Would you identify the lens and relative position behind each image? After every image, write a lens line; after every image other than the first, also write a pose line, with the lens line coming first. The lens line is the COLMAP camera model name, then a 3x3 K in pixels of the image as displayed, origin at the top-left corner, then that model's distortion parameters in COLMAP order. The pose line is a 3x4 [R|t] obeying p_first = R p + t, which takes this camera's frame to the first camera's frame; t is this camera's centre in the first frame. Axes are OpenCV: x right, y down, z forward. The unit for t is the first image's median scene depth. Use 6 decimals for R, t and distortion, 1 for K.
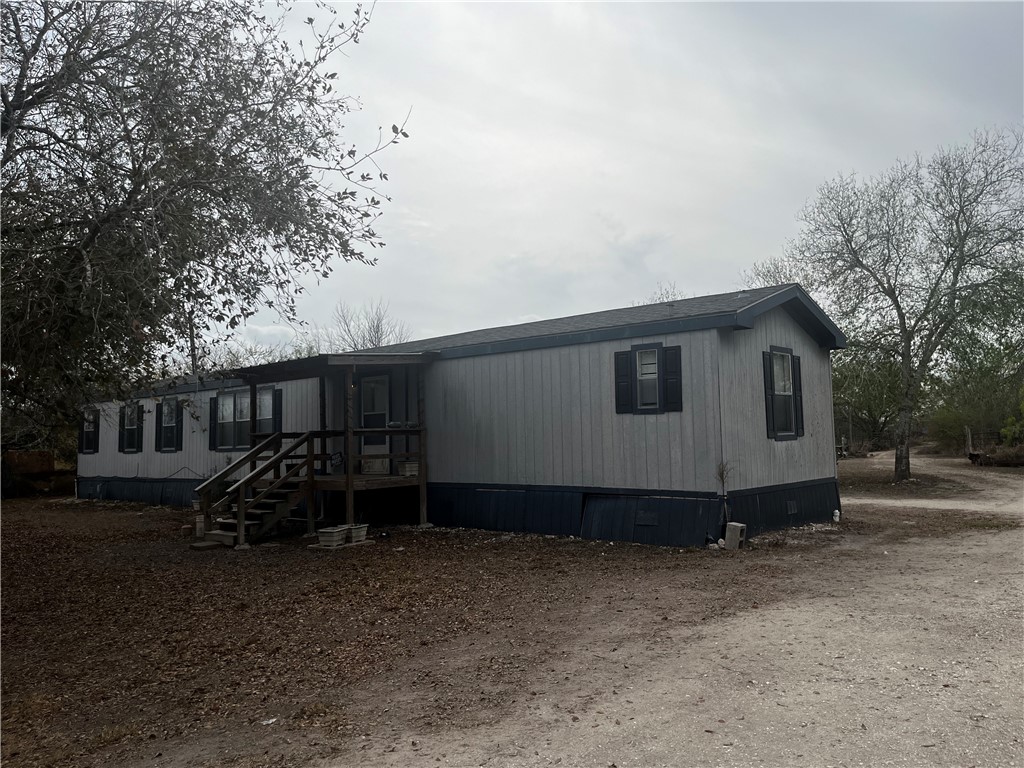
lens RADIAL K [[779.9, 0, 511.6], [0, 779.9, 379.6], [0, 0, 1]] dist [0.049444, -0.055096]
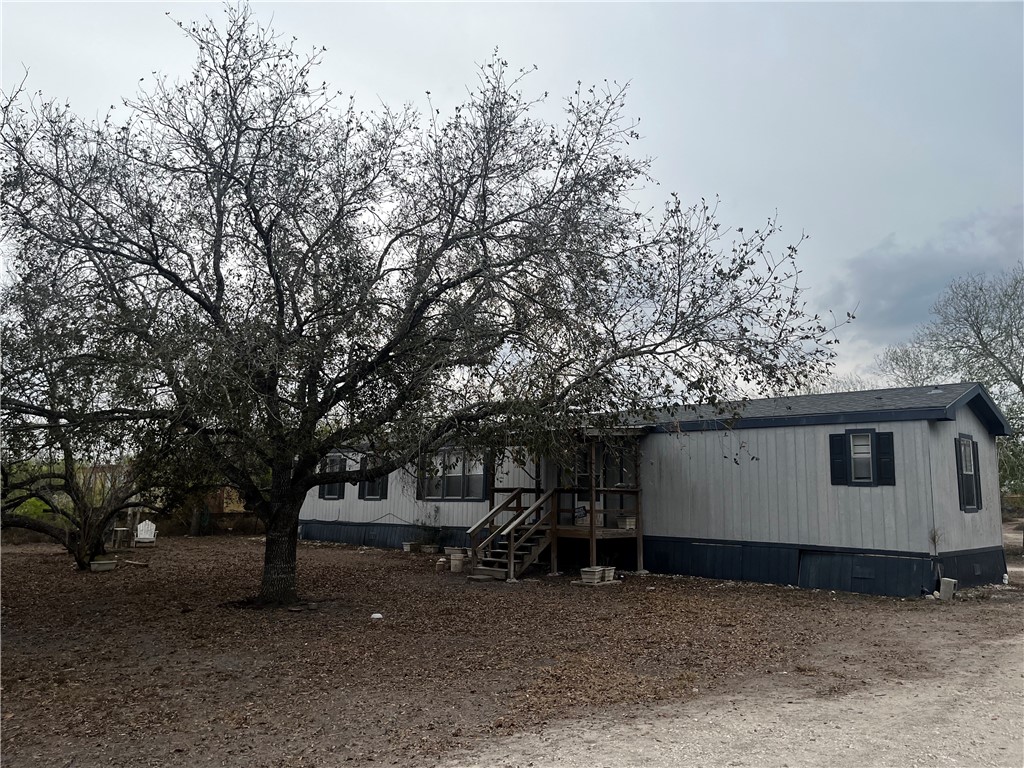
lens RADIAL K [[779.9, 0, 505.7], [0, 779.9, 381.4], [0, 0, 1]] dist [0.049444, -0.055096]
pose [[0.997437, 0.028425, -0.065659, -0.294880], [-0.032998, 0.997026, -0.069642, -0.015380], [0.063484, 0.071630, 0.995409, -0.266561]]
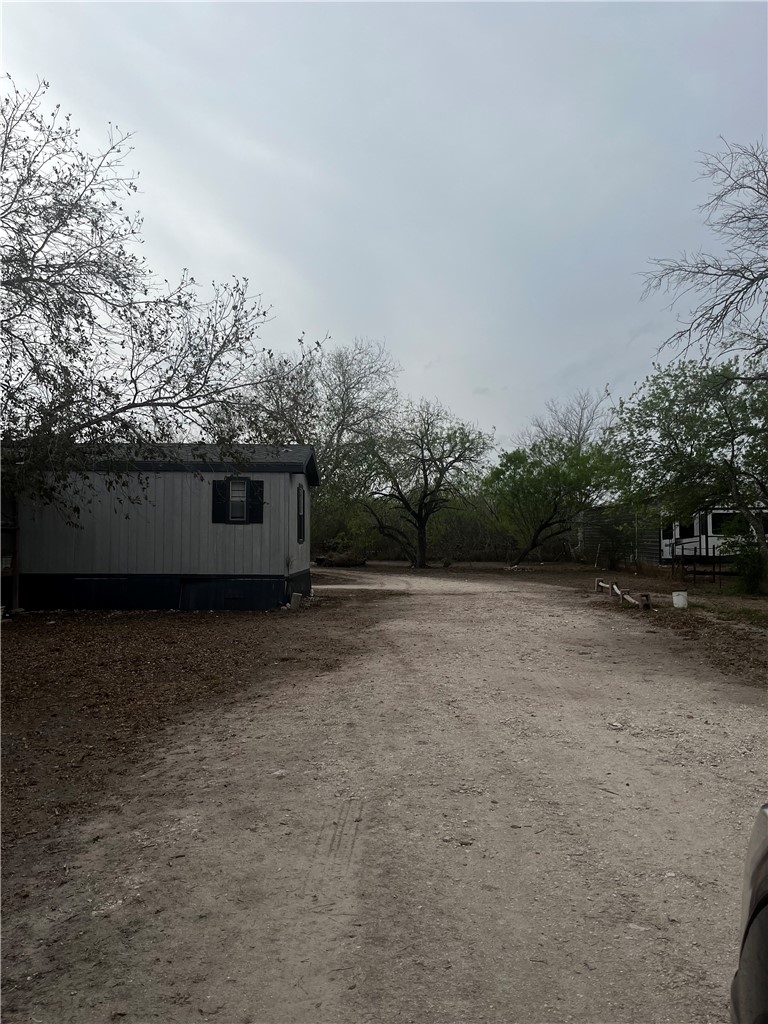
lens RADIAL K [[779.9, 0, 386.1], [0, 779.9, 514.5], [0, 0, 1]] dist [0.049444, -0.055096]
pose [[0.760460, 0.046564, 0.647713, -0.550646], [-0.067826, 0.997666, 0.007911, -0.005240], [-0.645833, -0.049947, 0.761843, -0.304826]]
